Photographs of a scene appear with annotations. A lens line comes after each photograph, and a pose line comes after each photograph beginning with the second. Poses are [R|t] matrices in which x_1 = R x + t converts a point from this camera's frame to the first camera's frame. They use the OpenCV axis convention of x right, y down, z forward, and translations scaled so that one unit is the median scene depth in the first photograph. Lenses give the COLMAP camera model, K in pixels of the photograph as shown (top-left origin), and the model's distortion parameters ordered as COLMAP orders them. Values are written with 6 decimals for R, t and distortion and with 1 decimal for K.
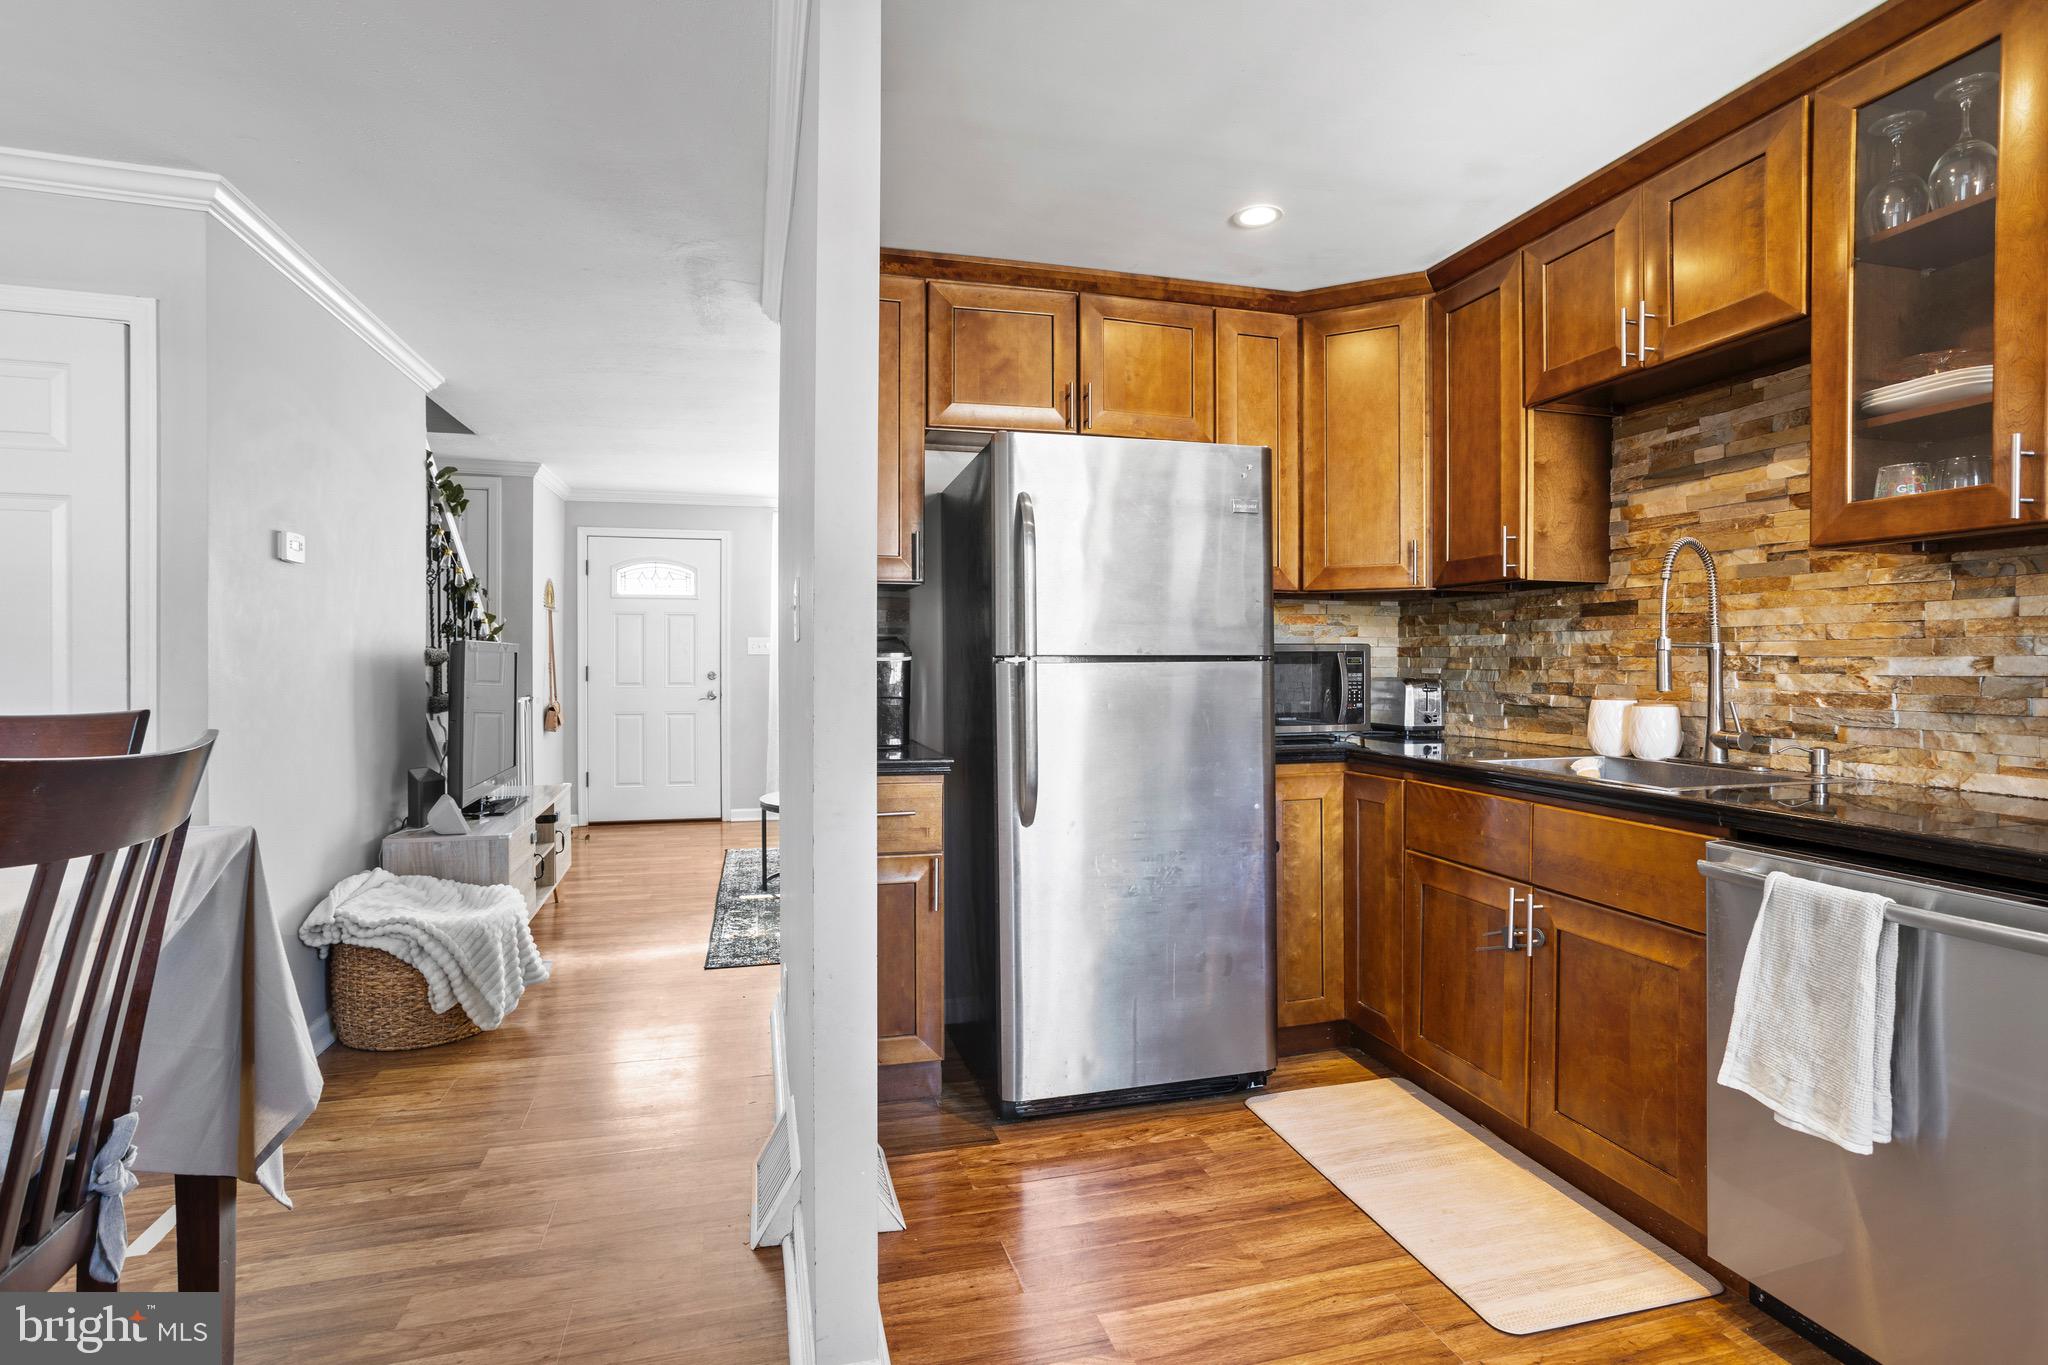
lens RADIAL K [[1010.2, 0, 1031.1], [0, 1010.2, 673.2], [0, 0, 1]] dist [-0.045655, 0.026828]
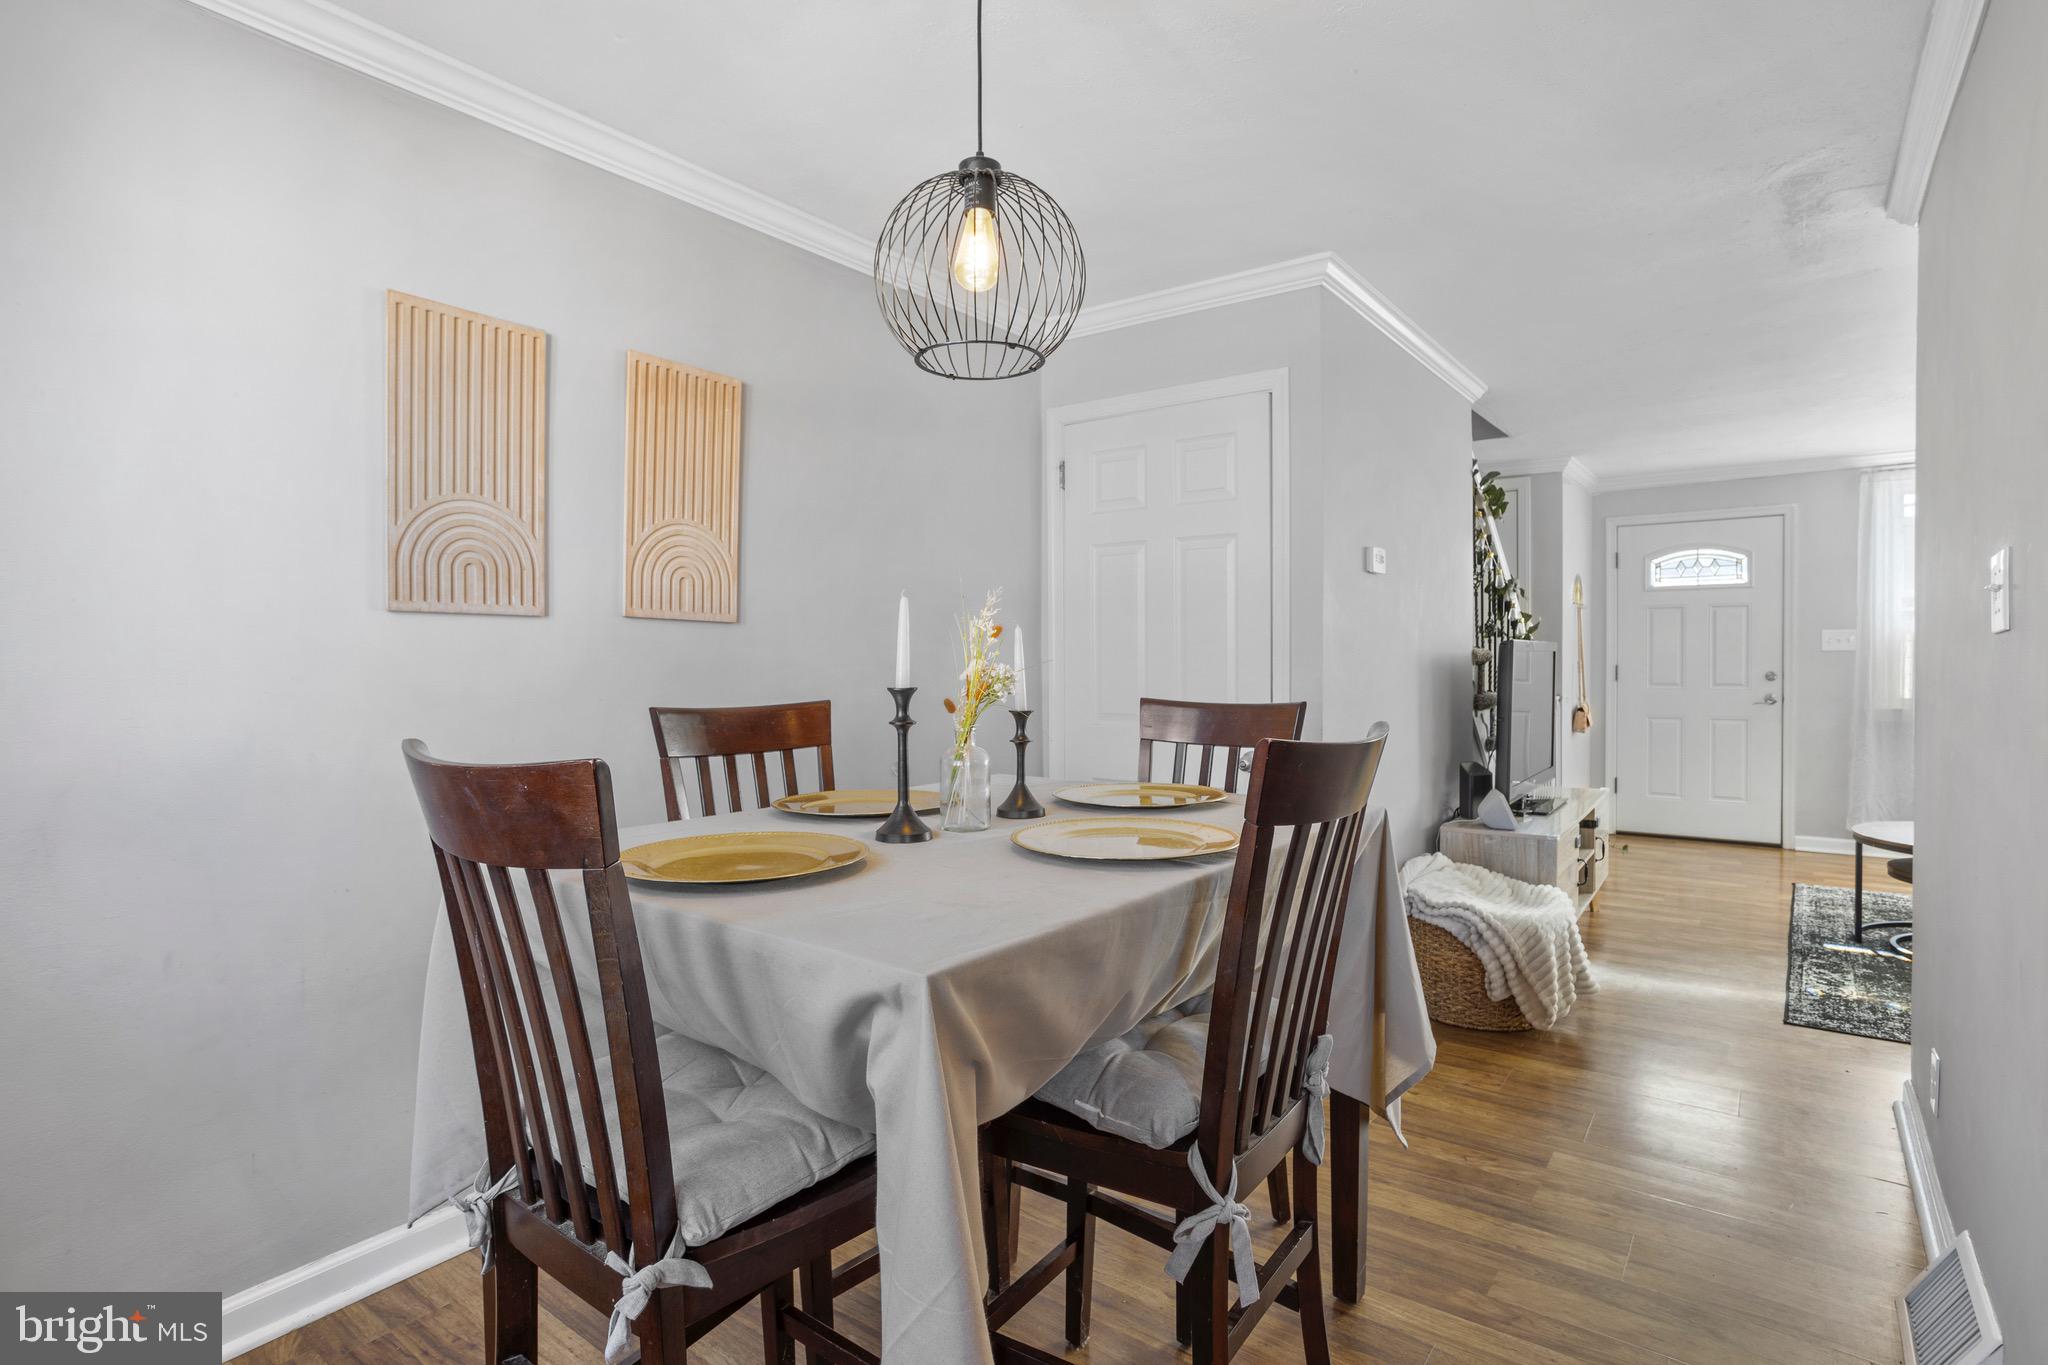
lens RADIAL K [[1010.2, 0, 1031.1], [0, 1010.2, 673.2], [0, 0, 1]] dist [-0.045655, 0.026828]
pose [[0.616206, 0.002464, -0.787581, -0.077303], [-0.002381, 0.999996, 0.001266, 0.001135], [0.787581, 0.001095, 0.616210, -0.019247]]
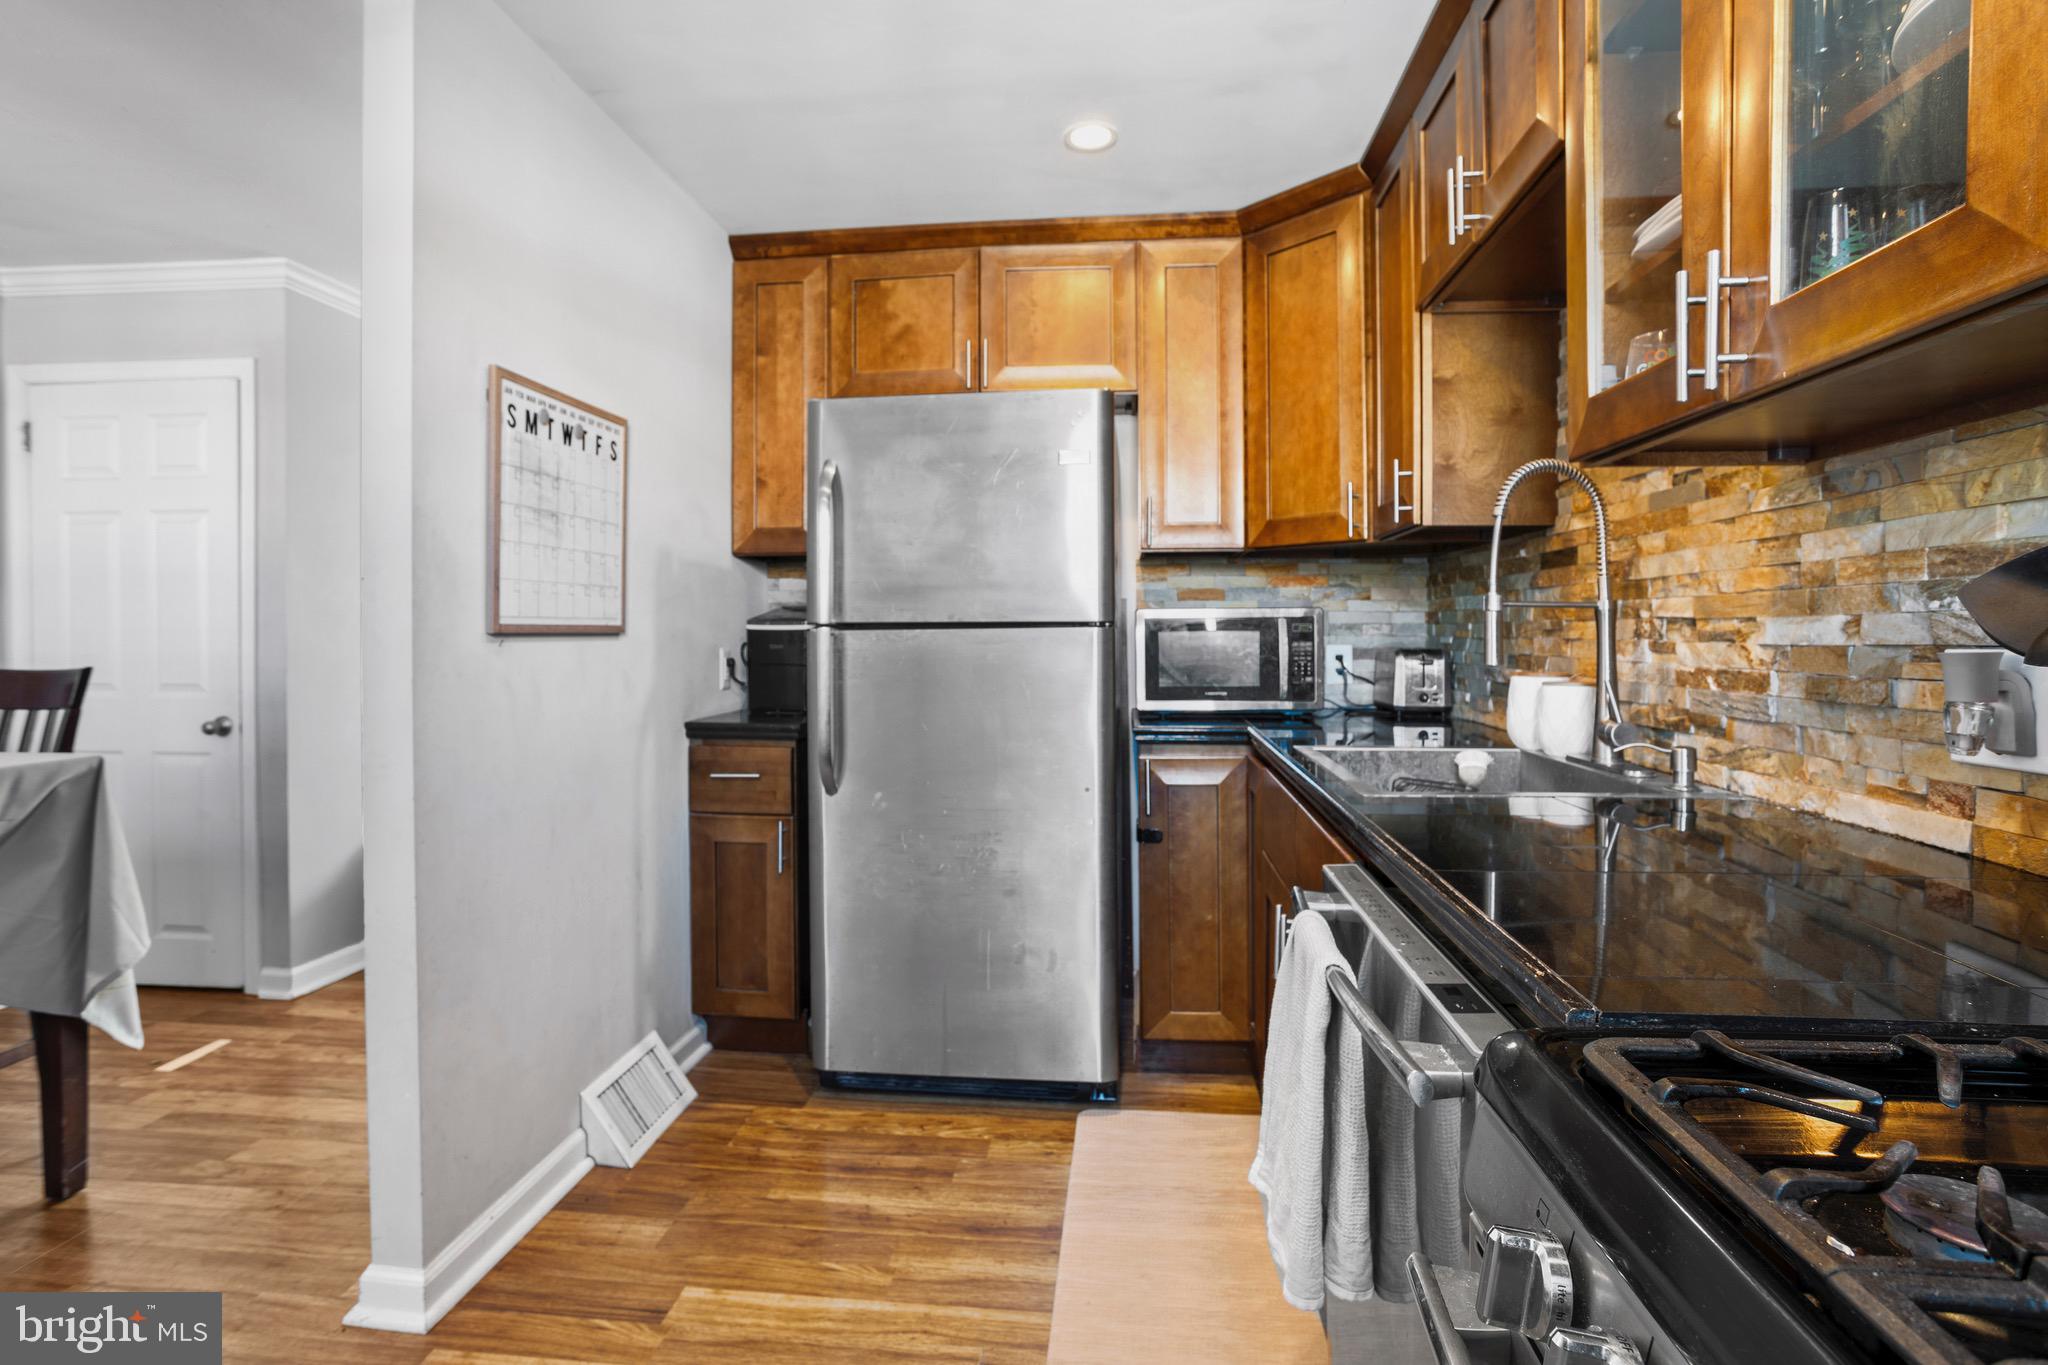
lens RADIAL K [[1002.3, 0, 1016.8], [0, 1002.3, 641.6], [0, 0, 1]] dist [-0.058631, 0.033275]
pose [[0.929410, 0.000871, -0.369047, 0.275837], [-0.001728, 0.999997, -0.001992, 0.001118], [0.369044, 0.002489, 0.929409, 0.079719]]
